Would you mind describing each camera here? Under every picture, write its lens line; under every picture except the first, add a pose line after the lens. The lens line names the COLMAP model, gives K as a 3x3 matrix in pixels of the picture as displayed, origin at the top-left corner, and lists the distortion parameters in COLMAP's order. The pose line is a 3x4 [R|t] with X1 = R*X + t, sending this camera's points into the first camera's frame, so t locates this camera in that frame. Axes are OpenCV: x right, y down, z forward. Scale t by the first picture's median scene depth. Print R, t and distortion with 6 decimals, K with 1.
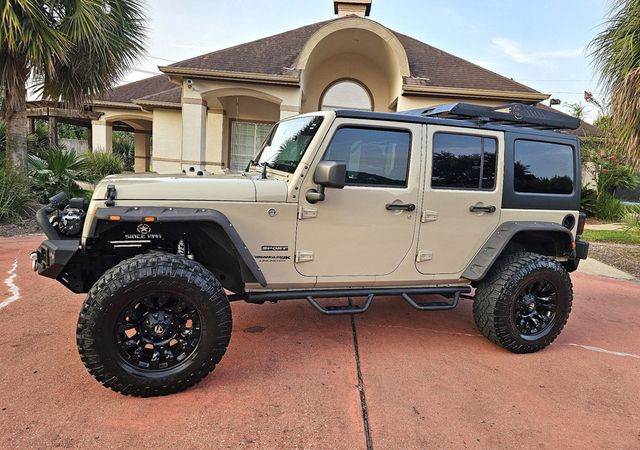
lens RADIAL K [[444.2, 0, 319.9], [0, 444.2, 229.5], [0, 0, 1]] dist [0.002691, -0.000294]
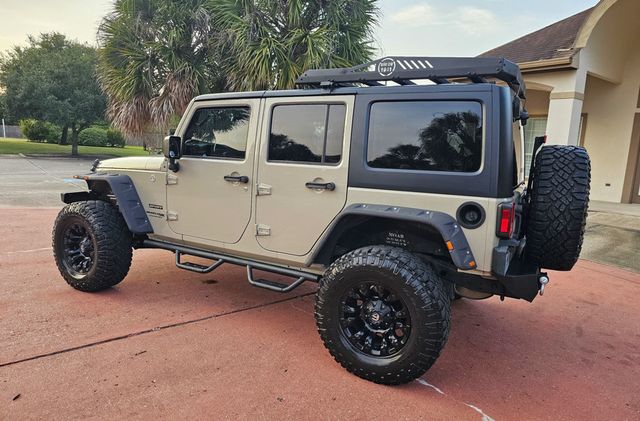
lens RADIAL K [[419.1, 0, 320.0], [0, 419.1, 210.5], [0, 0, 1]] dist [-0.002131, -0.000840]
pose [[0.672533, 0.061316, -0.737523, 0.989759], [-0.124939, 0.991665, -0.031485, 0.028325], [0.729445, 0.113320, 0.674588, 0.461807]]
